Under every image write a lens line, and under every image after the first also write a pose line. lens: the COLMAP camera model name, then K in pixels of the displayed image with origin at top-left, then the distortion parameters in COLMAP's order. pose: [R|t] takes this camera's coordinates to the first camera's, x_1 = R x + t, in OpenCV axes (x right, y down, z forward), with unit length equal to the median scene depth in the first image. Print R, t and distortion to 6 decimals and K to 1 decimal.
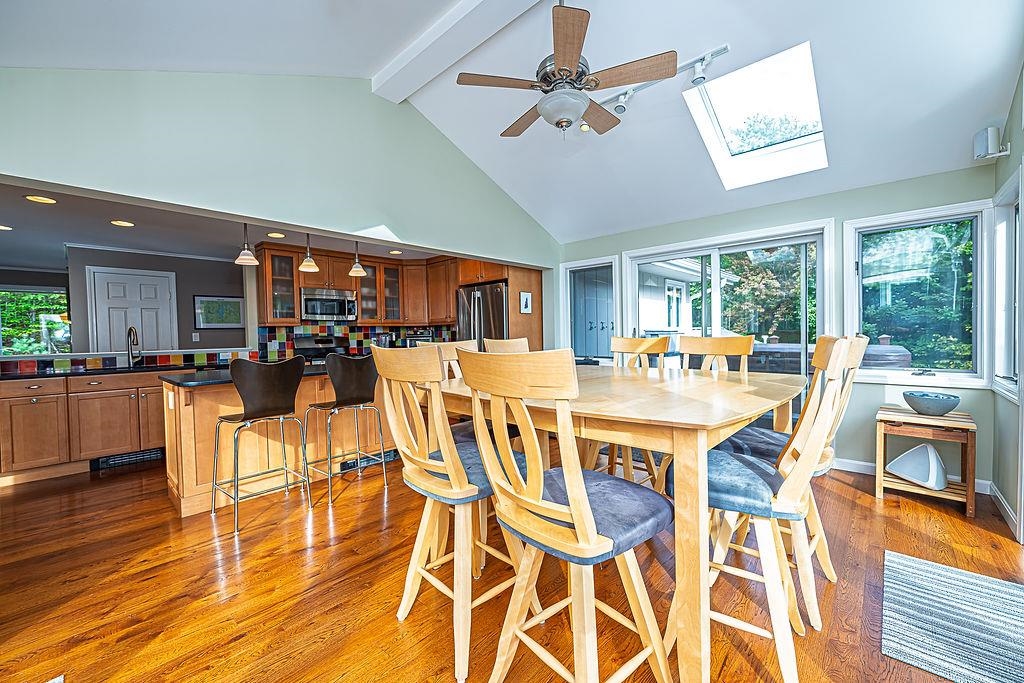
lens RADIAL K [[411.3, 0, 507.7], [0, 411.3, 340.0], [0, 0, 1]] dist [-0.000875, 0.000728]
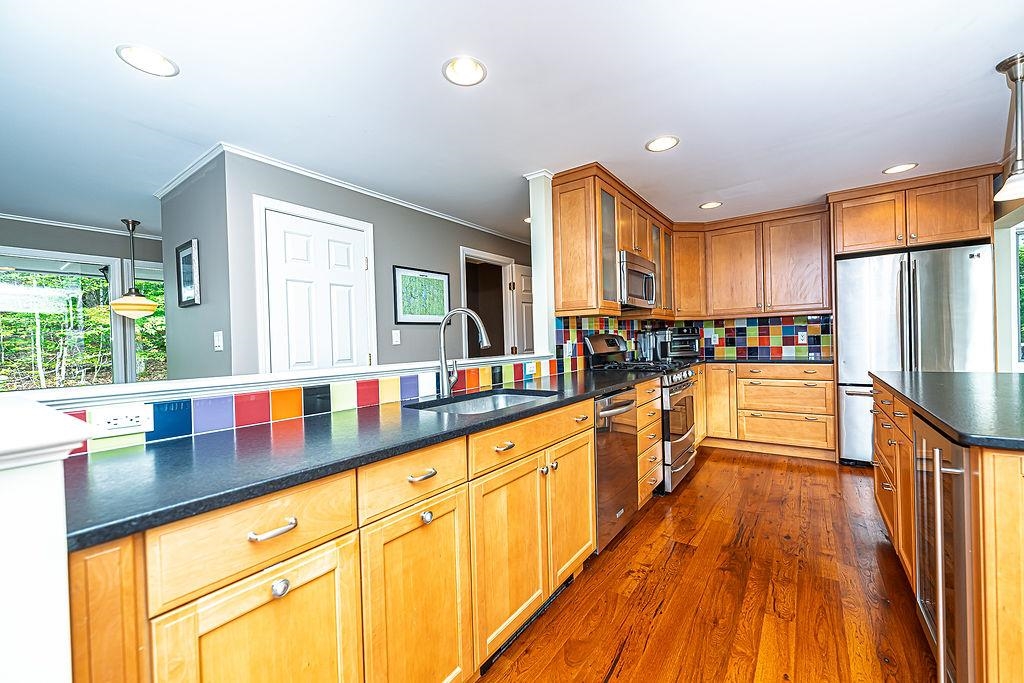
lens RADIAL K [[411.3, 0, 510.9], [0, 411.3, 341.3], [0, 0, 1]] dist [-0.000875, 0.000728]
pose [[0.990849, -0.007908, 0.134746, -0.678247], [0.010062, 0.999832, -0.015318, 0.009545], [-0.134602, 0.016533, 0.990762, 0.398470]]
